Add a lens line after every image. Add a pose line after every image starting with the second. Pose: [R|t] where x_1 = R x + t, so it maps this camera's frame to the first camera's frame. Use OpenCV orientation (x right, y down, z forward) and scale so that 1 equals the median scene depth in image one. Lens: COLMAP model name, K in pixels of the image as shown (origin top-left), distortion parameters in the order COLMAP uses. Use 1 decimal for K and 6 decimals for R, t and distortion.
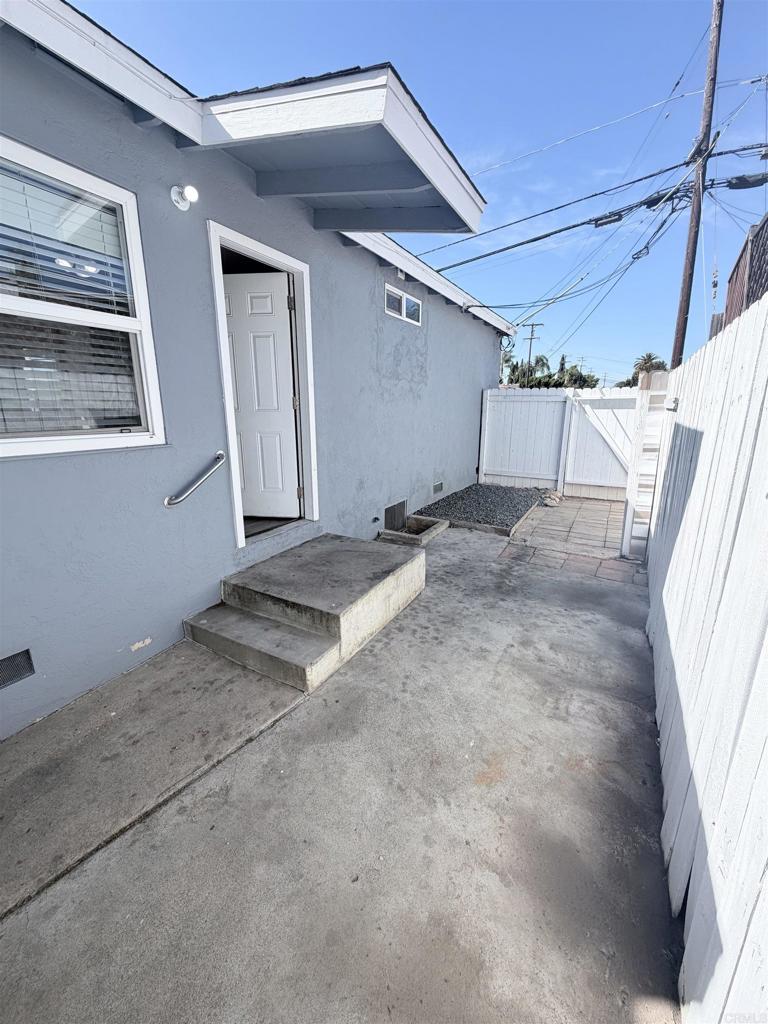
lens RADIAL K [[410.6, 0, 387.1], [0, 410.6, 507.4], [0, 0, 1]] dist [0.001505, -0.000058]
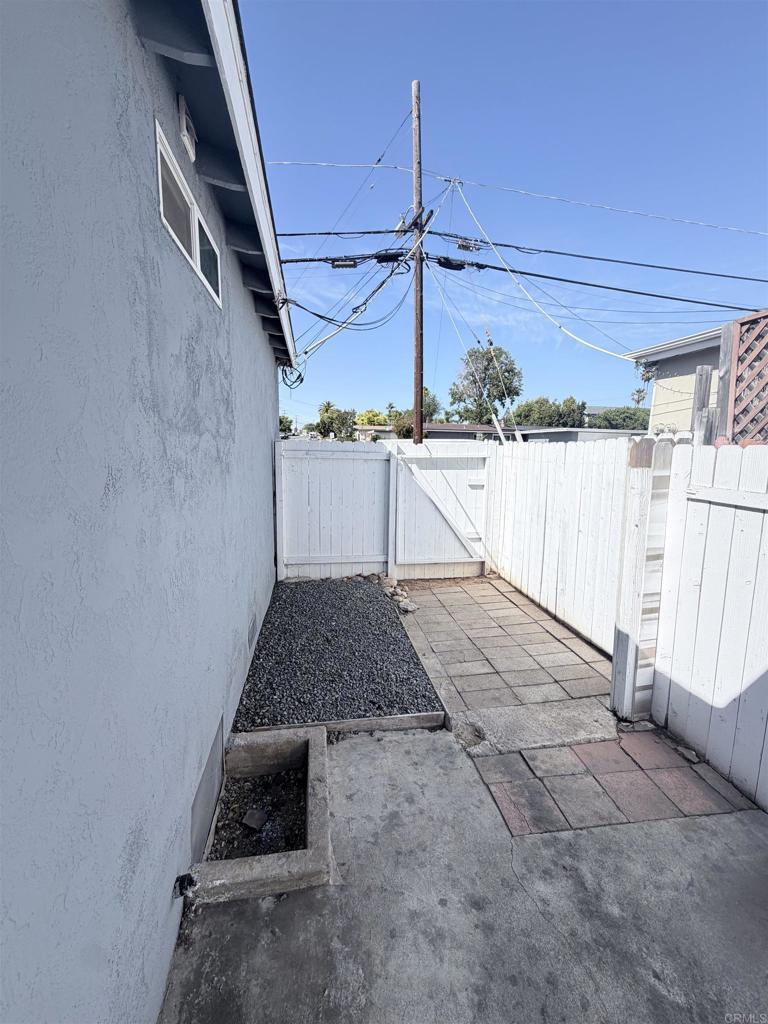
lens RADIAL K [[410.6, 0, 387.1], [0, 410.6, 507.4], [0, 0, 1]] dist [0.001505, -0.000058]
pose [[0.772073, -0.082732, 0.630126, -0.074392], [0.137066, 0.989833, -0.037983, -0.200958], [-0.620578, 0.115694, 0.775563, 0.597327]]
